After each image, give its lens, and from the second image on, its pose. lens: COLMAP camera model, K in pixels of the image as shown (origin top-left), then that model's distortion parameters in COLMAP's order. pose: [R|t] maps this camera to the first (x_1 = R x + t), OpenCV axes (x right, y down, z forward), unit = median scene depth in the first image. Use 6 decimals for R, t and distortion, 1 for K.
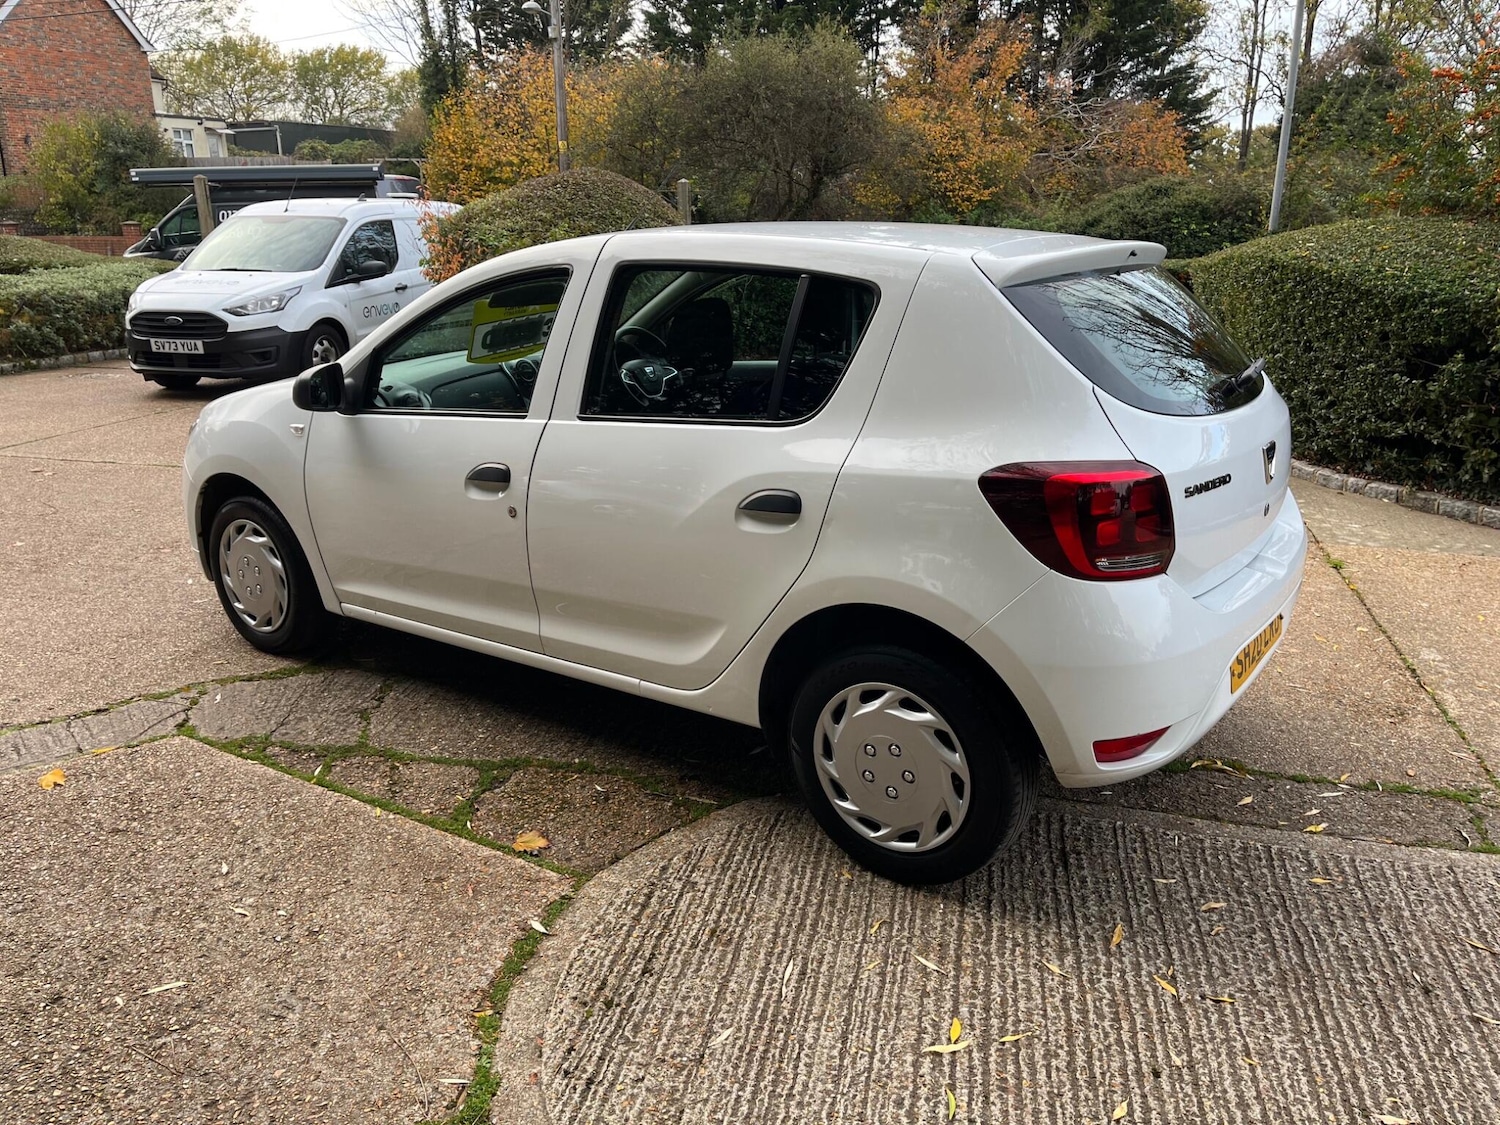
lens RADIAL K [[1149.5, 0, 747.1], [0, 1149.5, 528.3], [0, 0, 1]] dist [0.074207, -0.098765]
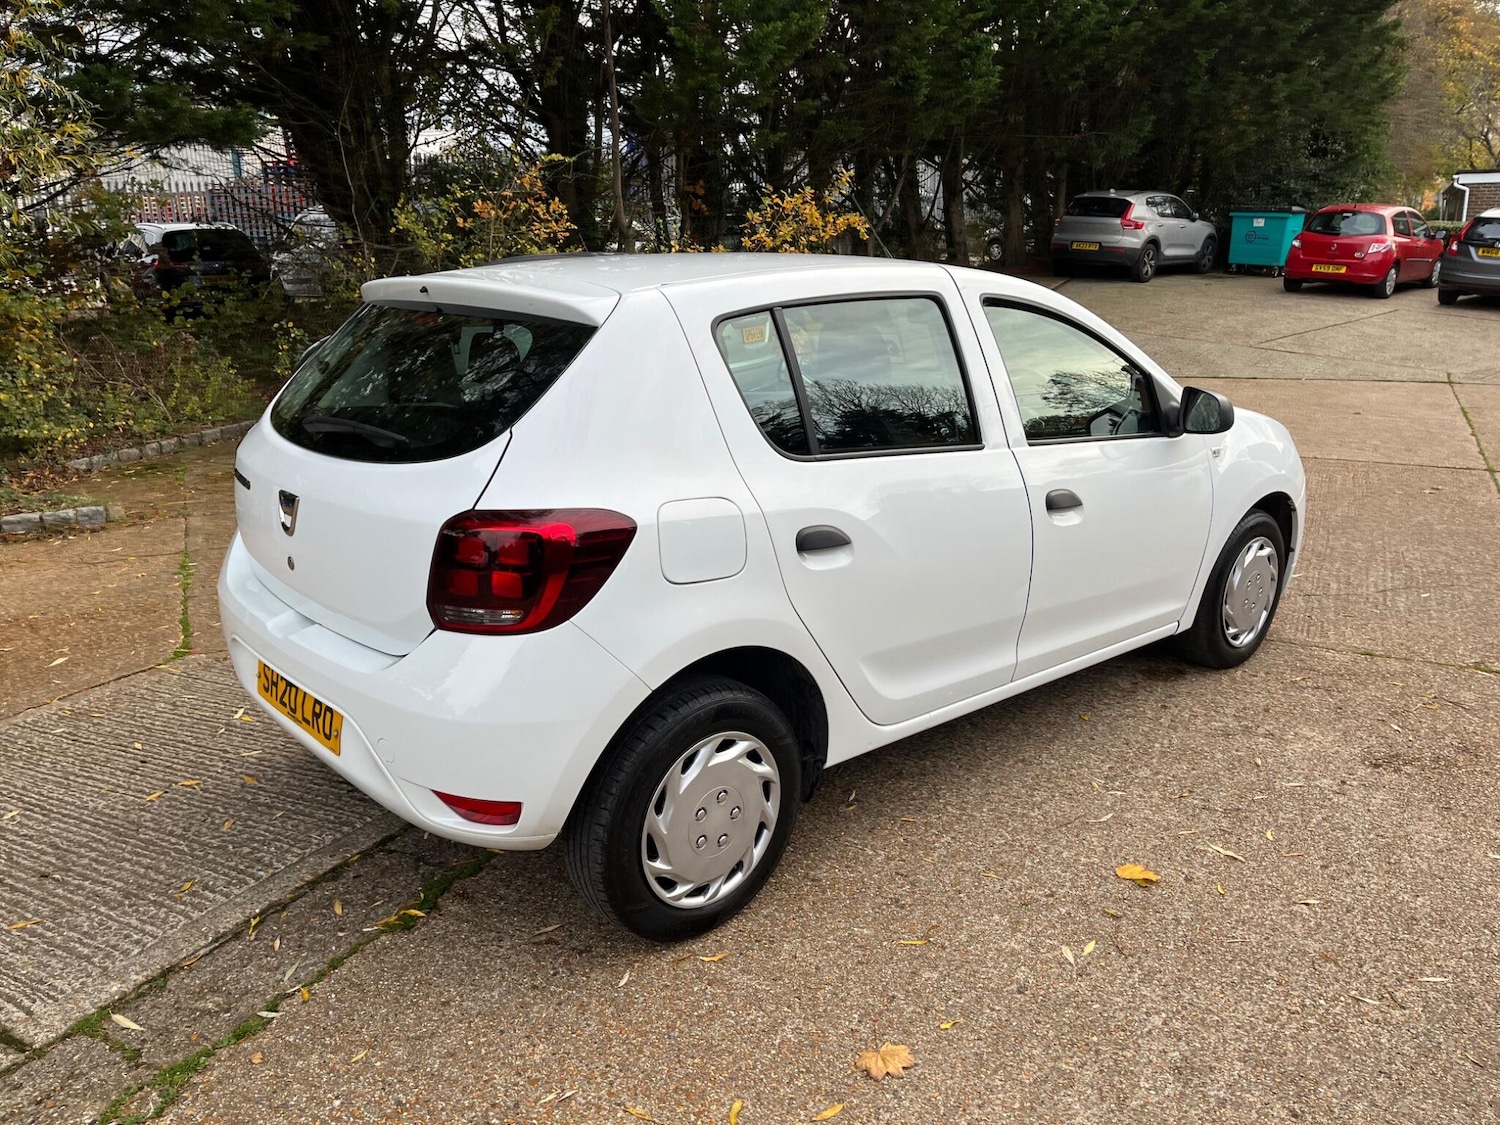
lens RADIAL K [[1142.4, 0, 750.0], [0, 1142.4, 562.5], [0, 0, 1]] dist [0.088082, -0.120341]
pose [[-0.220951, 0.267578, -0.937861, 0.592550], [-0.253587, 0.912790, 0.320168, -0.195767], [0.941740, 0.308571, -0.133827, 0.706275]]
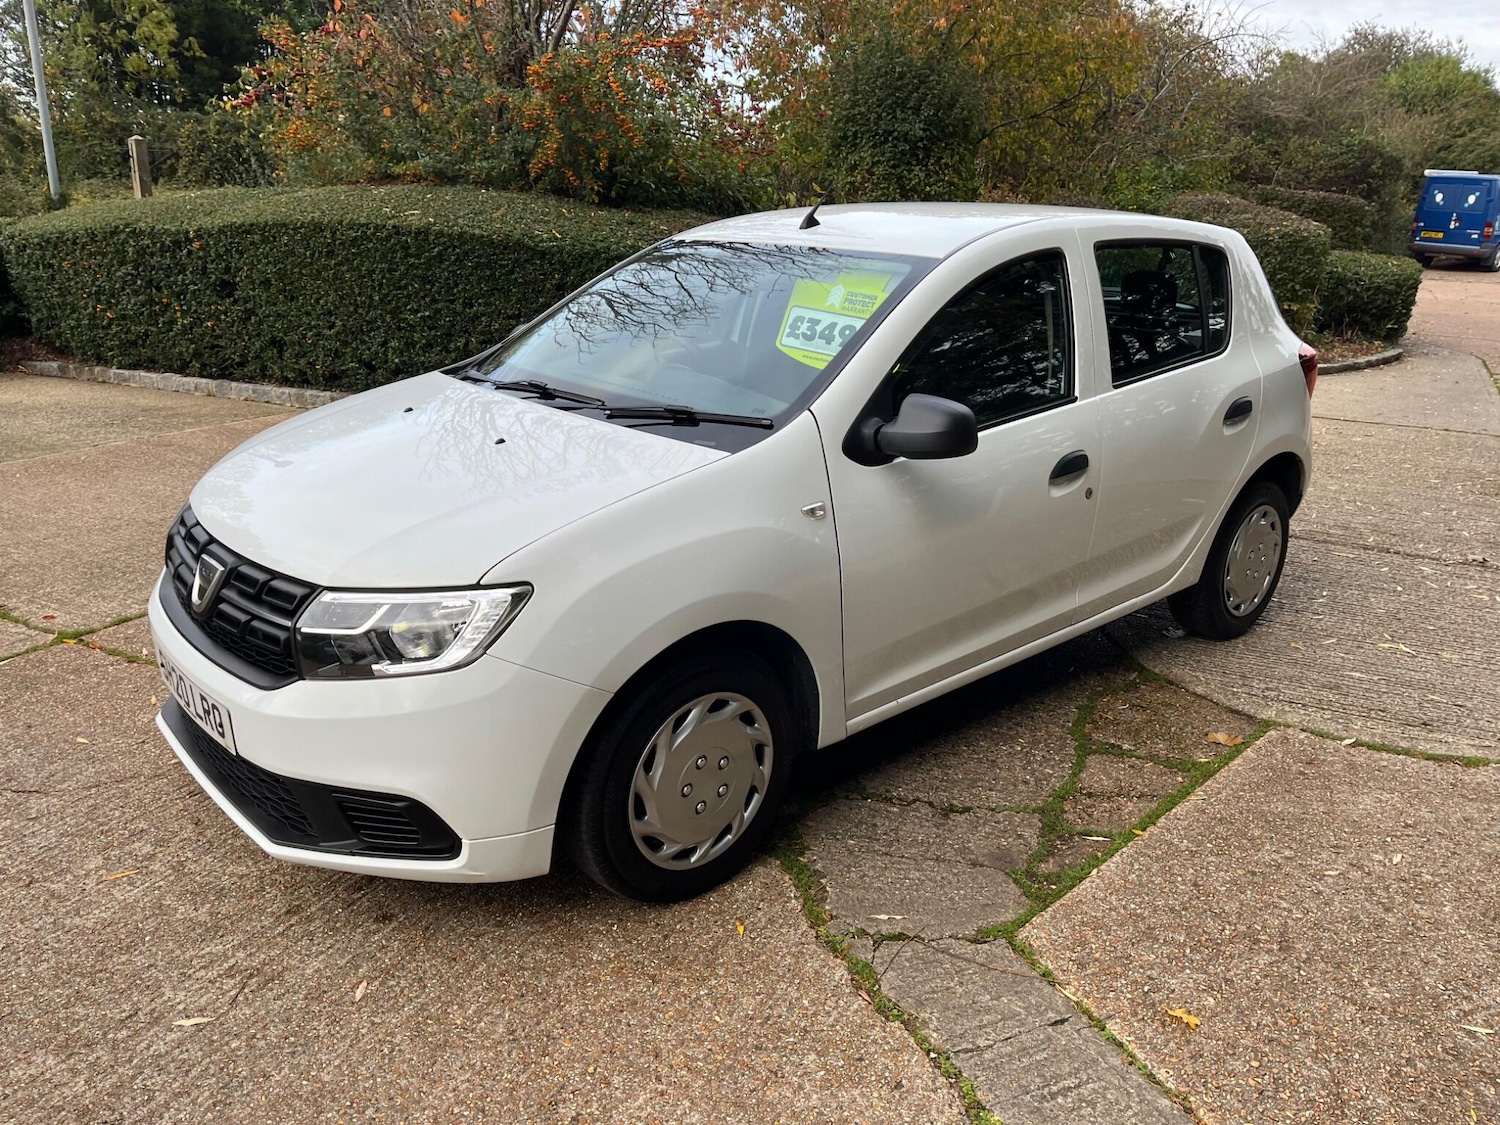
lens RADIAL K [[1151.9, 0, 744.4], [0, 1151.9, 538.6], [0, 0, 1]] dist [0.068932, -0.096689]
pose [[0.228638, -0.277794, 0.933035, -0.662334], [0.235945, 0.945660, 0.223735, -0.148140], [-0.944486, 0.168991, 0.281758, 0.538178]]
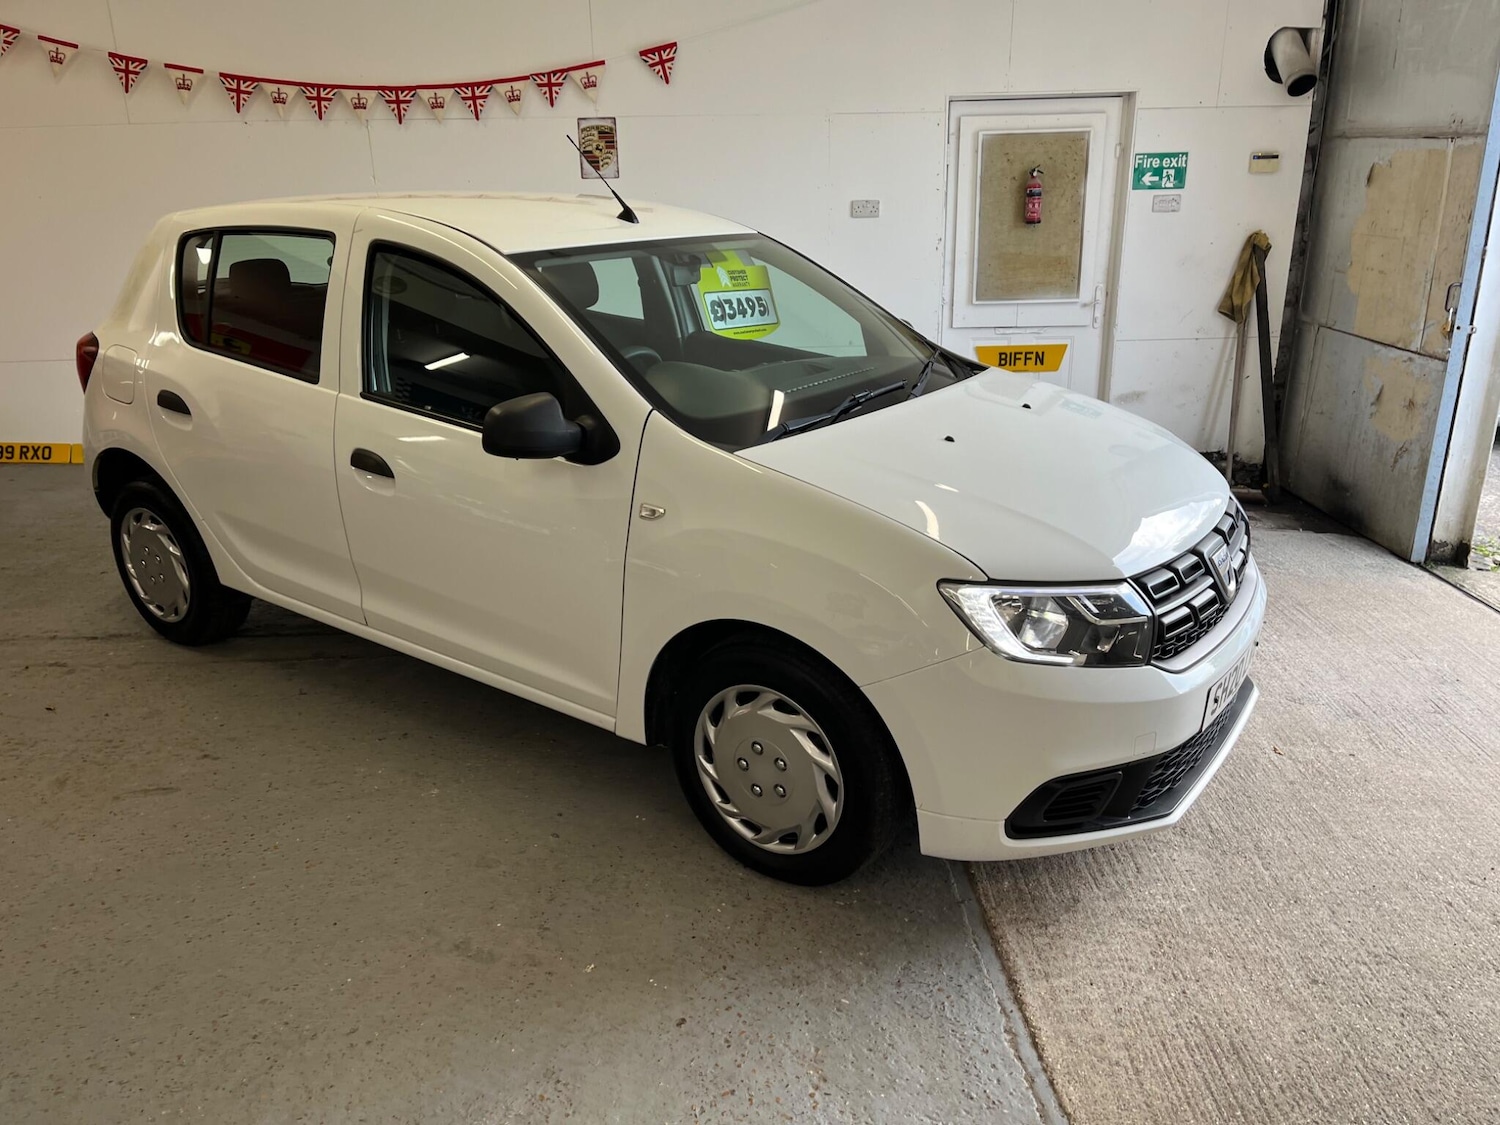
lens RADIAL K [[1162.3, 0, 750.0], [0, 1162.3, 562.5], [0, 0, 1]] dist [0.043106, -0.001618]
pose [[-0.999856, 0.008321, -0.014818, -0.119080], [-0.001433, 0.827548, 0.561393, -0.344191], [0.016934, 0.561333, -0.827417, 1.223330]]
